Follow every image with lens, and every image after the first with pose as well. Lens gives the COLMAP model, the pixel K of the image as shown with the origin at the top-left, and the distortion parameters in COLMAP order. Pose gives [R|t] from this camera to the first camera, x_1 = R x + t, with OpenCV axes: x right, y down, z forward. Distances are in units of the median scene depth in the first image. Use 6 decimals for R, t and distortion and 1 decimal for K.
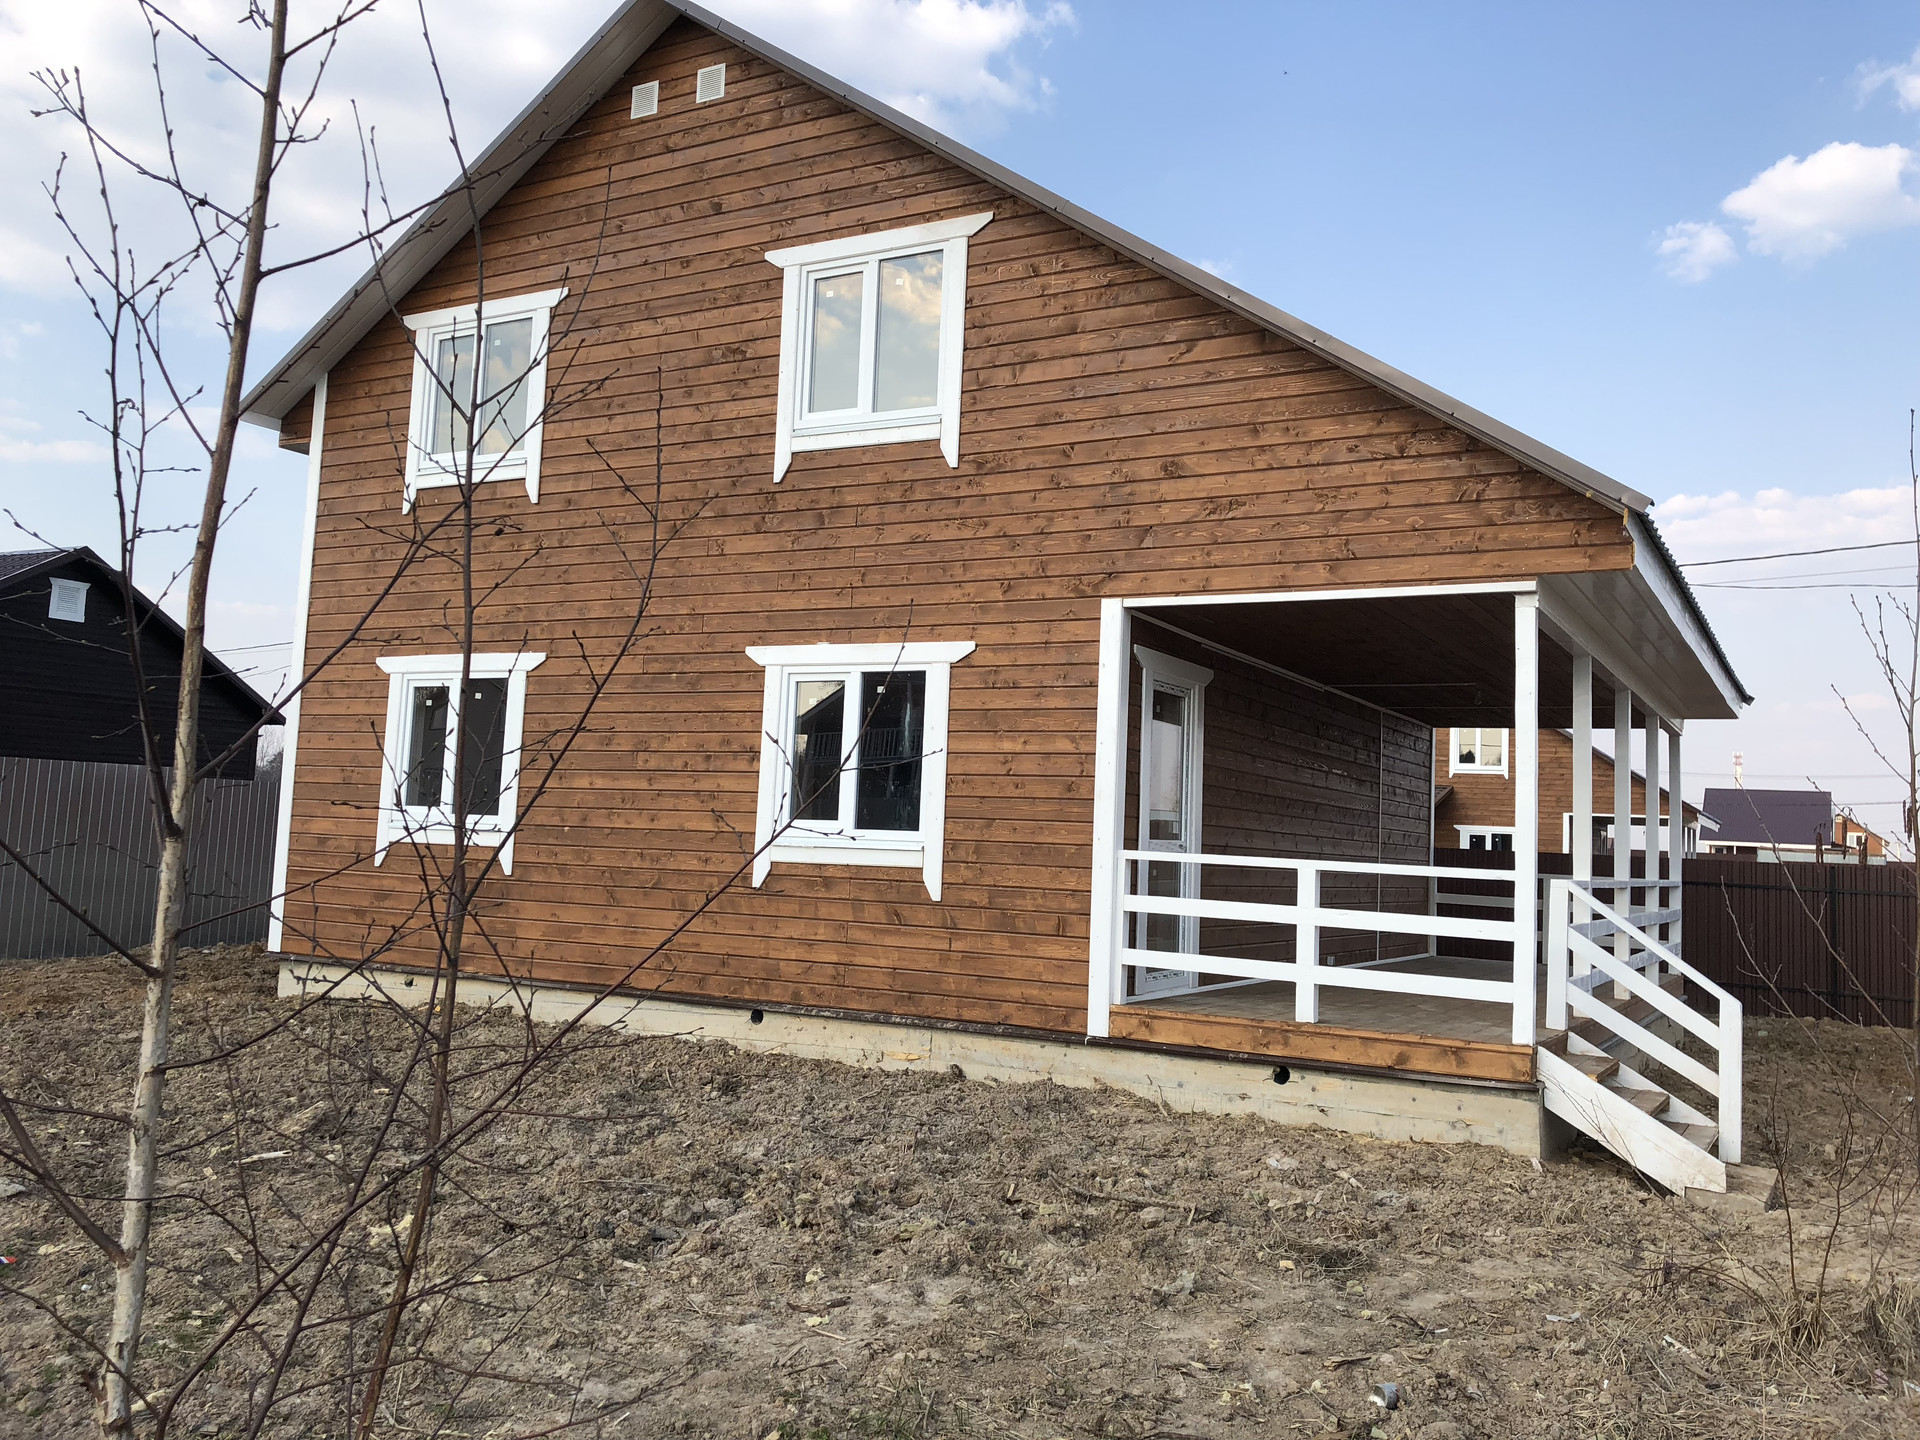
lens RADIAL K [[1579.6, 0, 963.4], [0, 1579.6, 720.8], [0, 0, 1]] dist [0.076801, -0.011839]
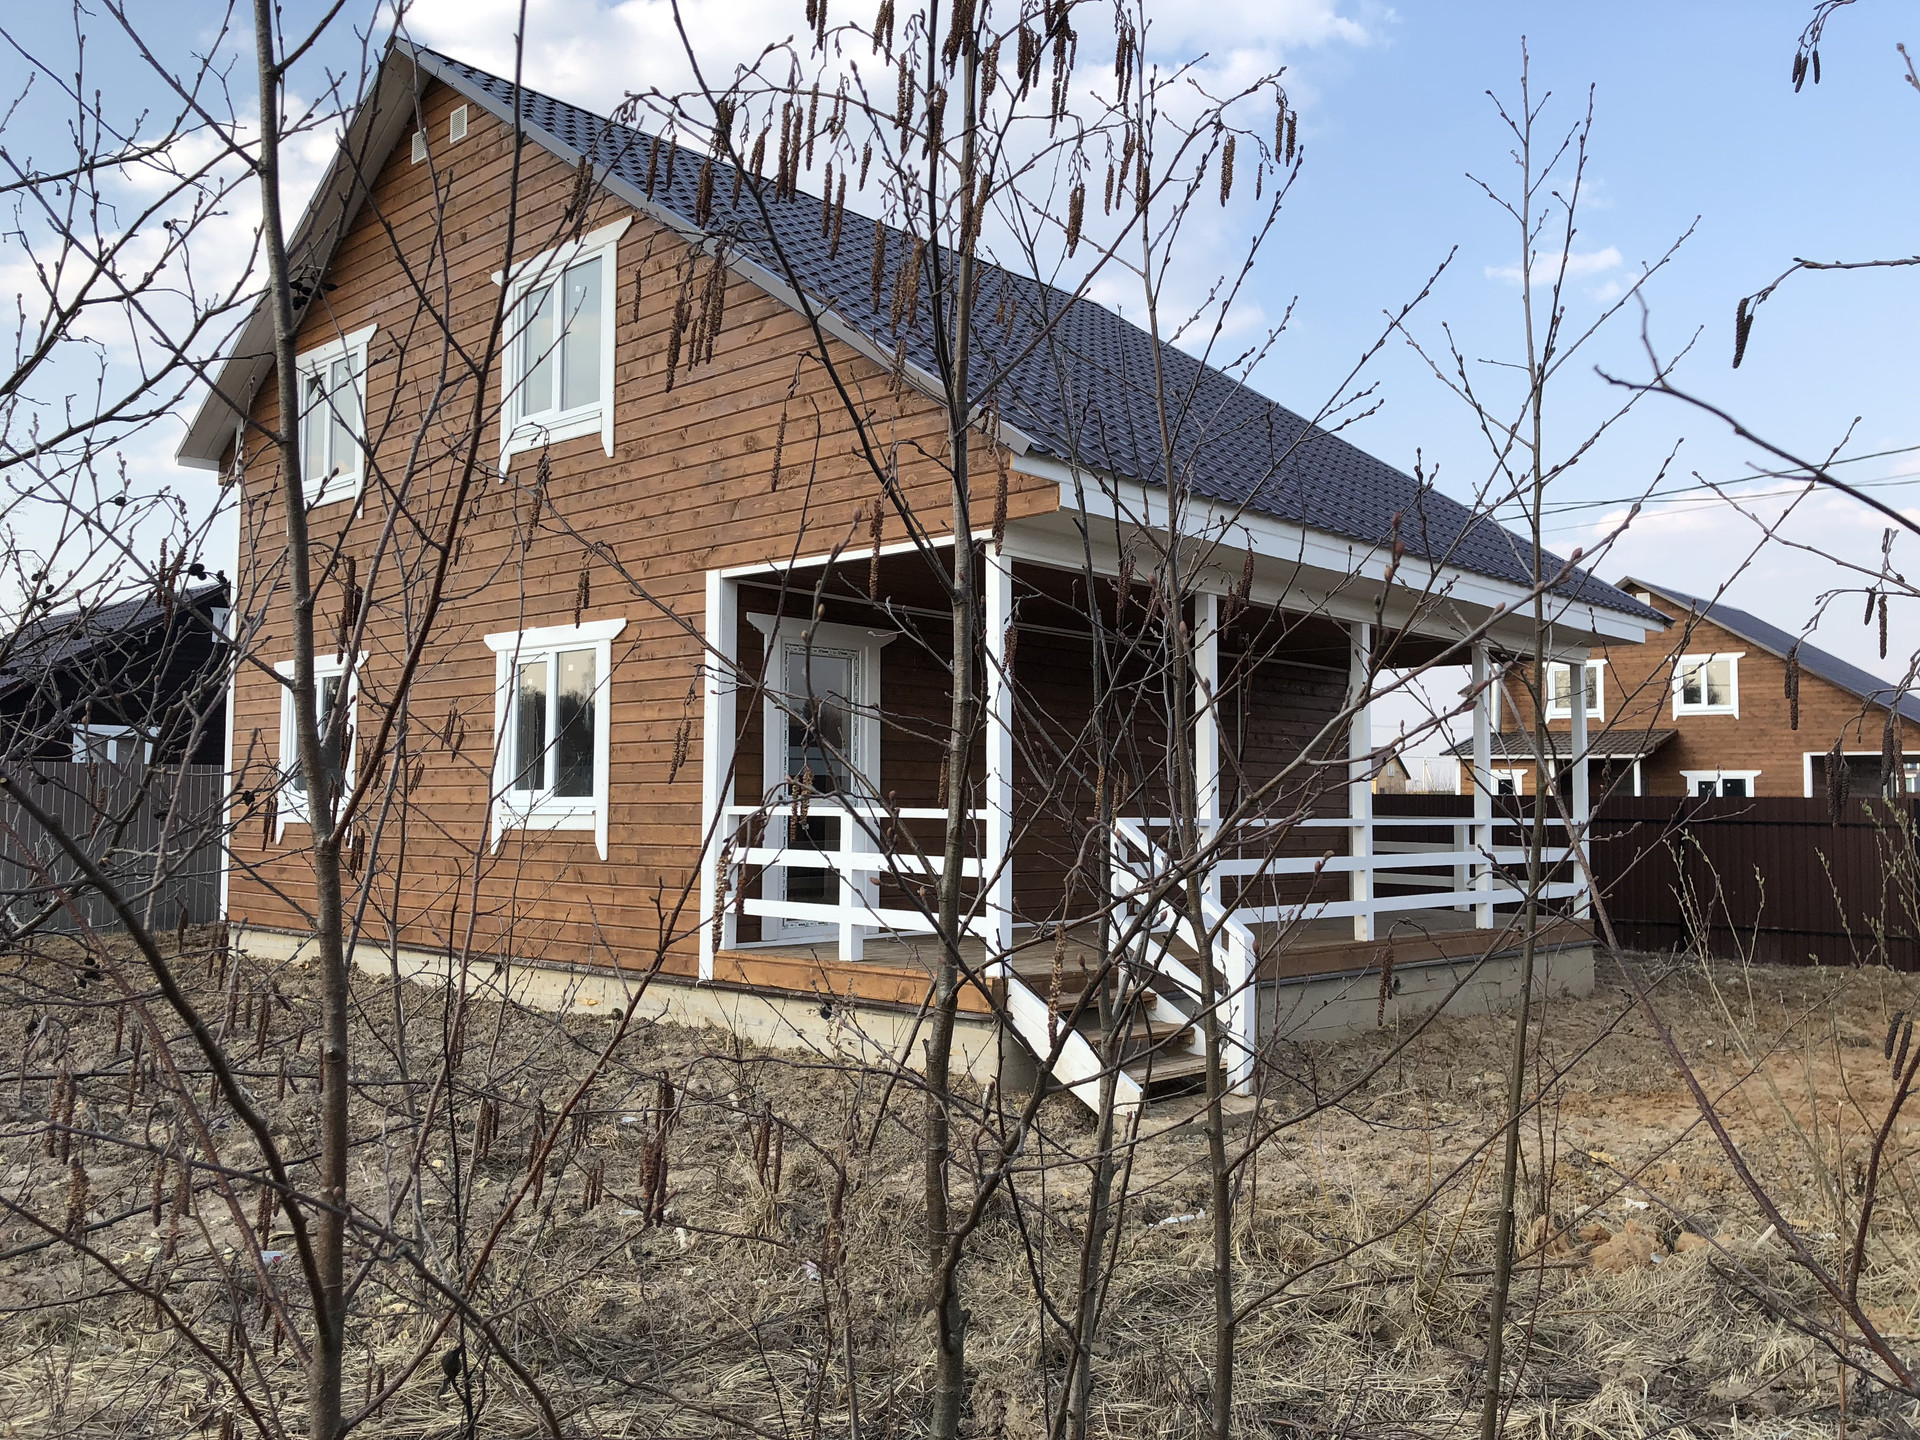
lens RADIAL K [[1579.6, 0, 970.5], [0, 1579.6, 718.9], [0, 0, 1]] dist [0.076801, -0.011839]
pose [[0.971609, -0.050477, -0.231147, 0.478761], [0.053707, 0.998527, 0.007701, 0.022576], [0.230418, -0.019897, 0.972888, 0.000533]]
